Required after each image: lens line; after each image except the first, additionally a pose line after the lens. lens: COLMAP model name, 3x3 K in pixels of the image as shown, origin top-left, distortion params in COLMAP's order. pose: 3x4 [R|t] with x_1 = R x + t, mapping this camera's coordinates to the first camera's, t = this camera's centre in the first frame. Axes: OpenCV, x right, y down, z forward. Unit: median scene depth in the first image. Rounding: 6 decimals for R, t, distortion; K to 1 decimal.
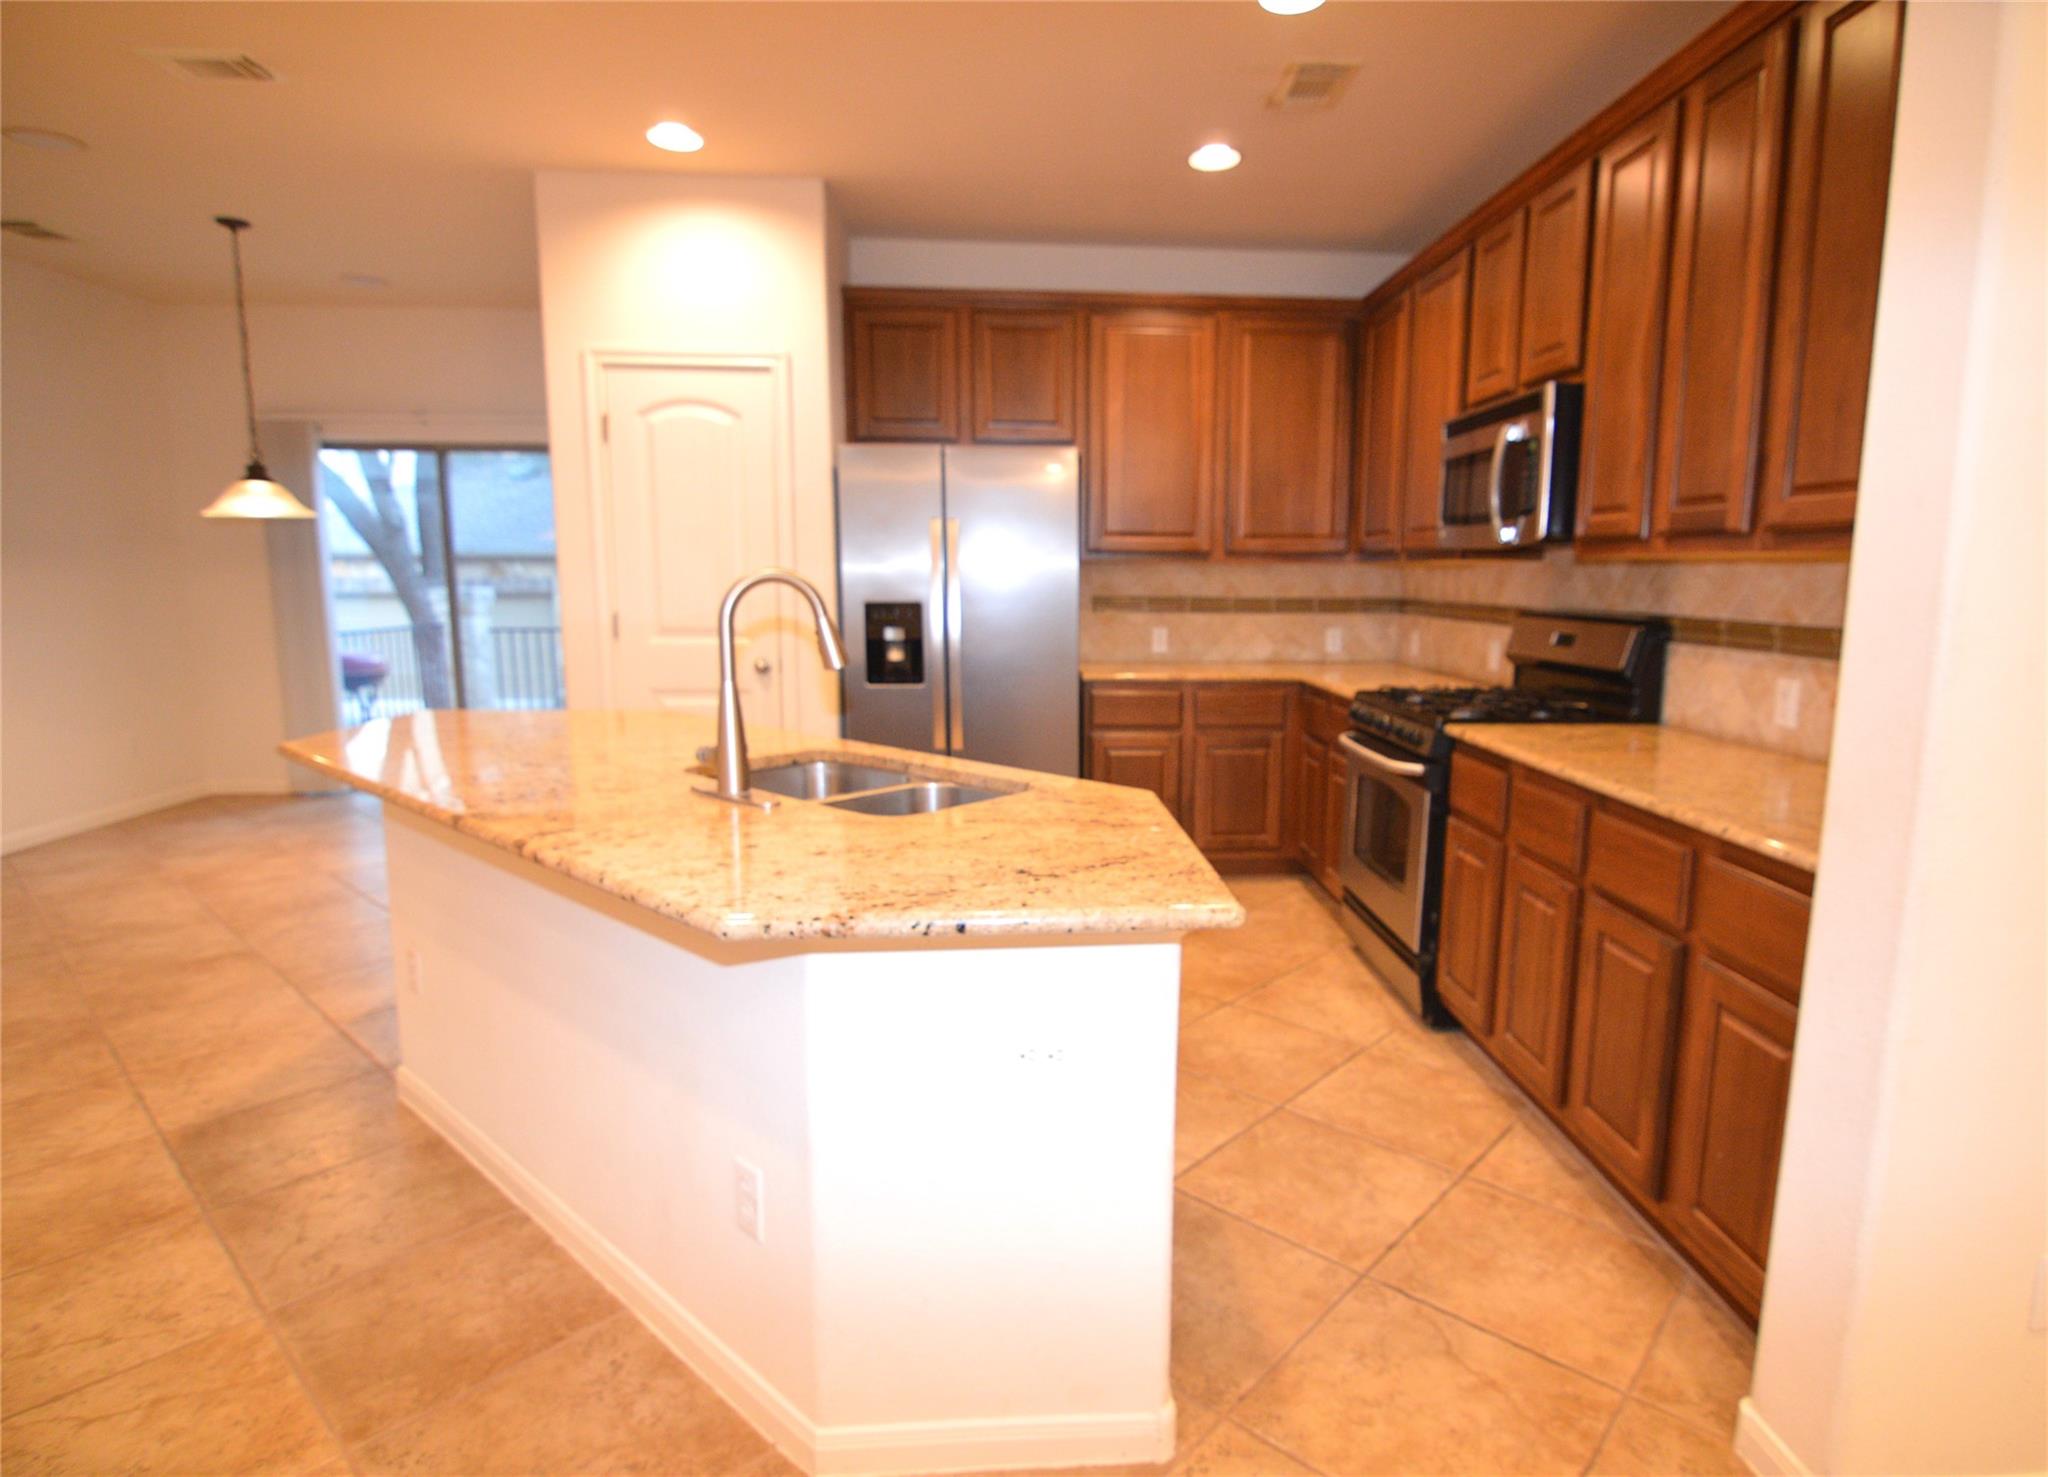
lens RADIAL K [[1085.9, 0, 1089.2], [0, 1085.9, 747.6], [0, 0, 1]] dist [-0.002231, -0.011822]
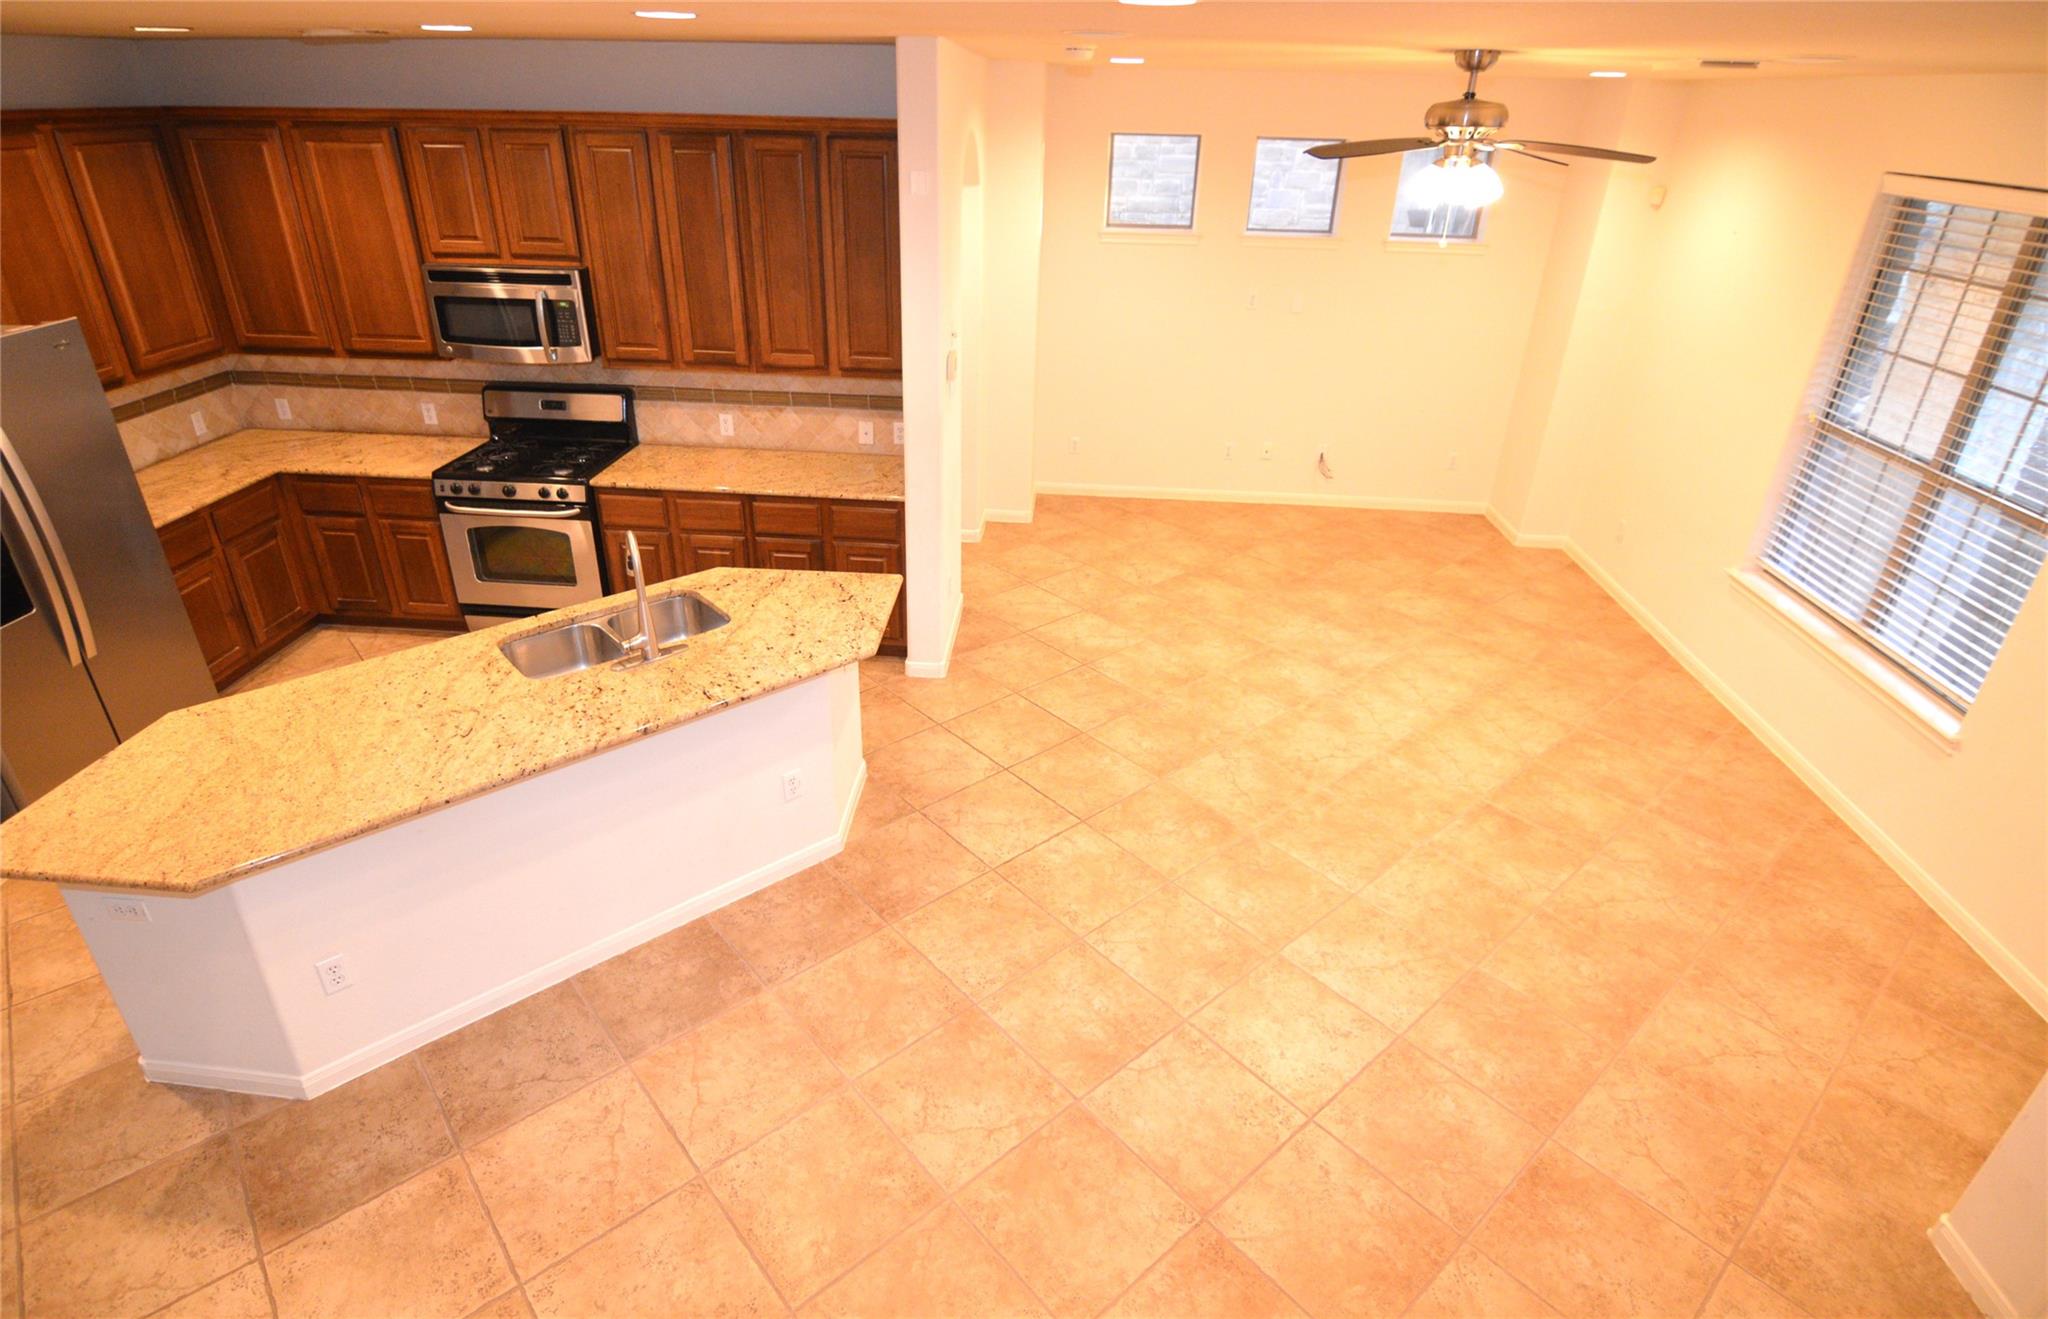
lens RADIAL K [[1017.0, 0, 998.9], [0, 1017.0, 644.3], [0, 0, 1]] dist [-0.011958, -0.003170]
pose [[0.154346, -0.462546, 0.873057, -1.016173], [0.137682, 0.885094, 0.444582, -0.387383], [-0.978377, 0.051585, 0.200295, 0.052341]]
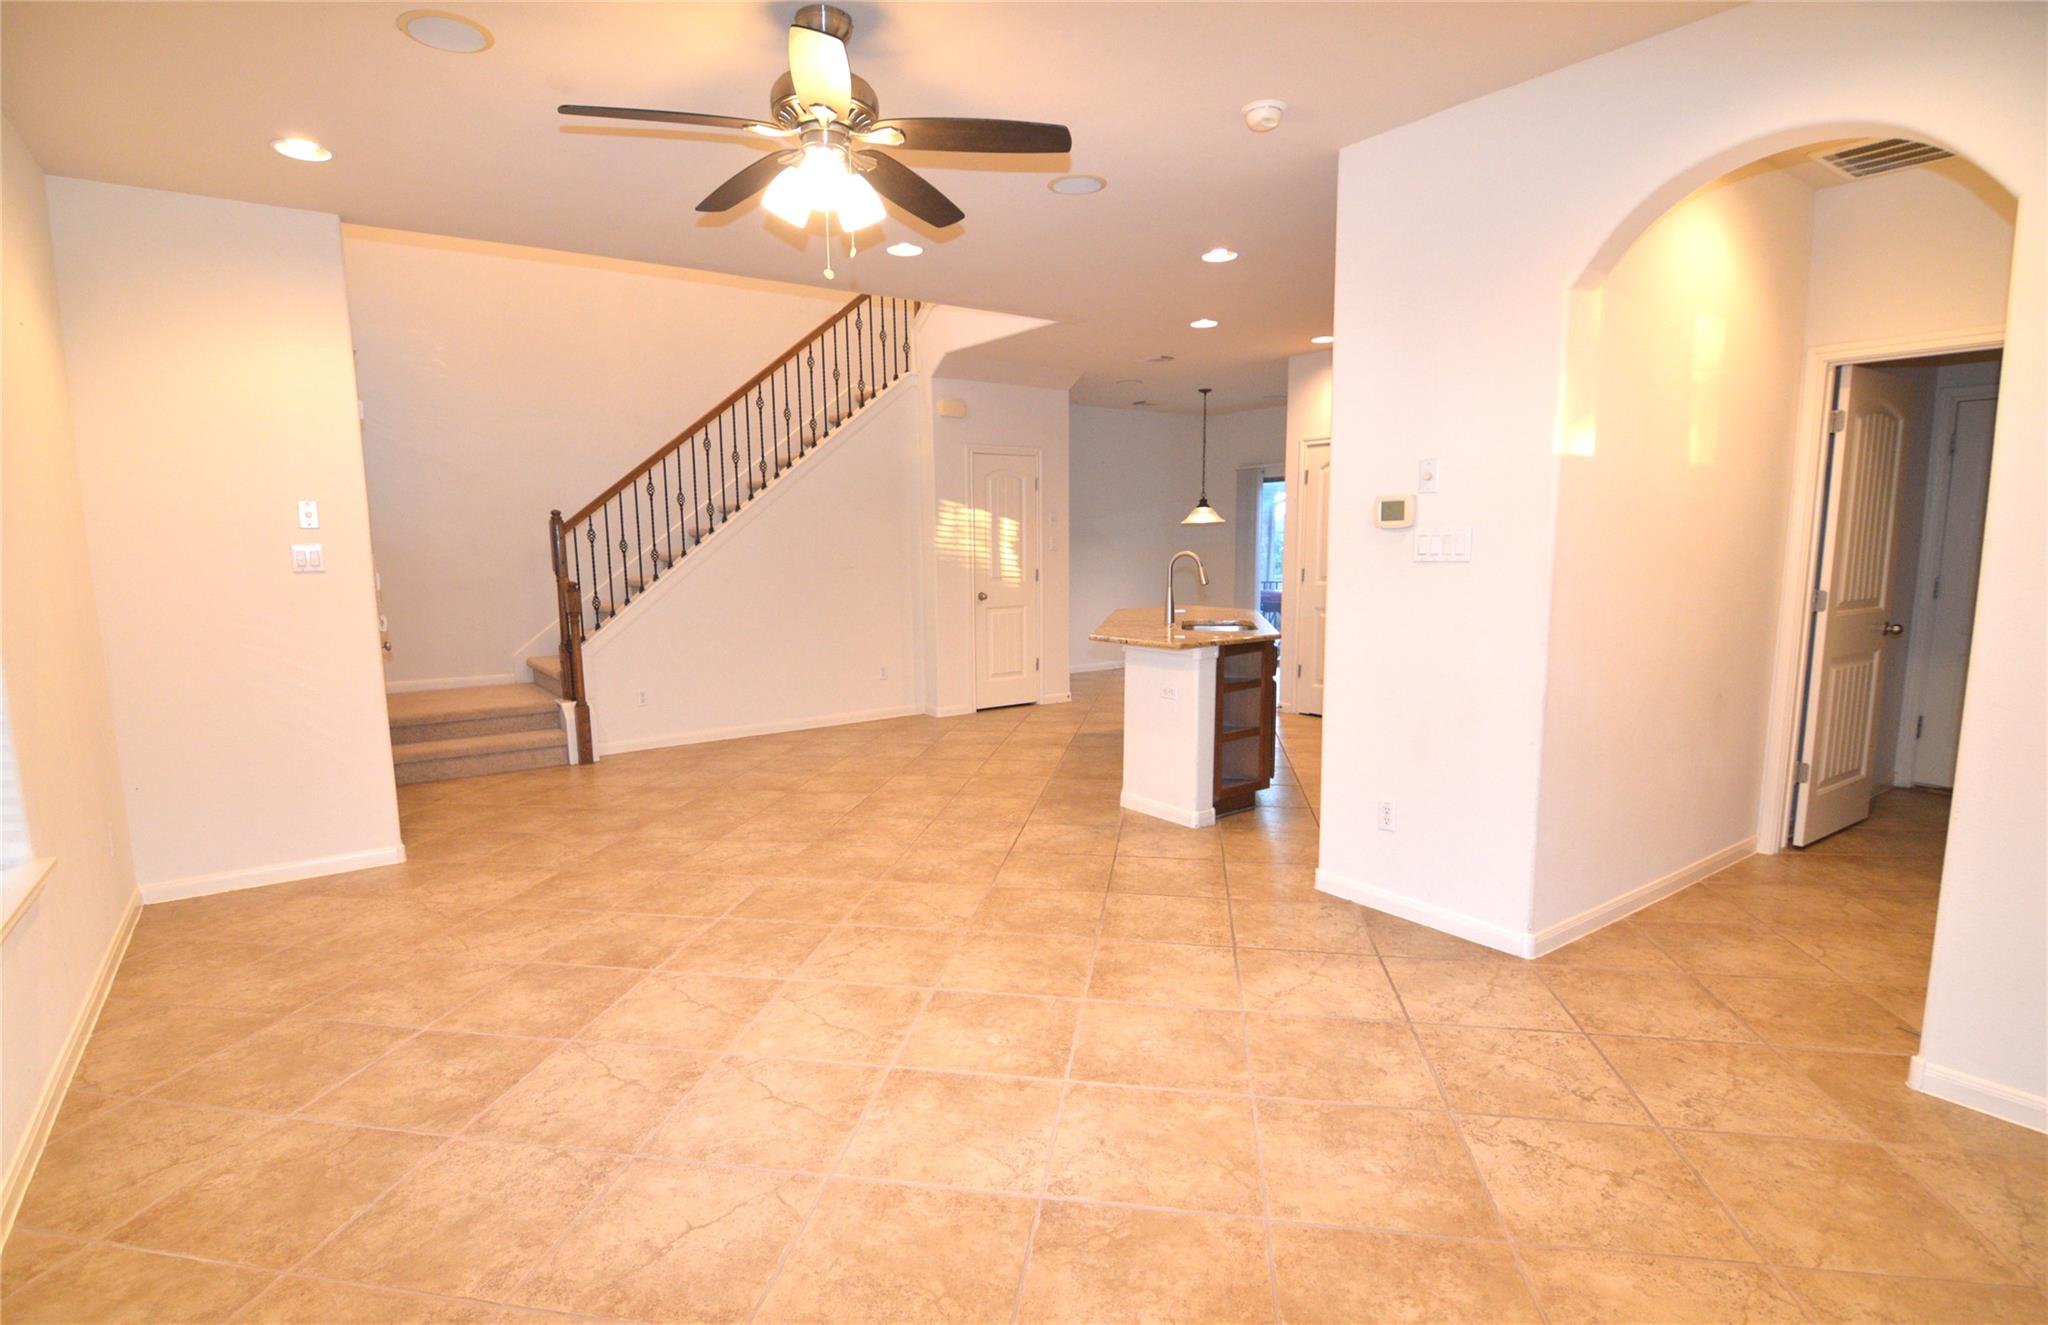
lens RADIAL K [[1017.0, 0, 1015.6], [0, 1017.0, 673.0], [0, 0, 1]] dist [-0.011958, -0.003170]
pose [[0.523863, 0.096906, -0.846272, 1.142102], [-0.119298, 0.992062, 0.039751, 0.071324], [0.843407, 0.080134, 0.531266, -0.540254]]
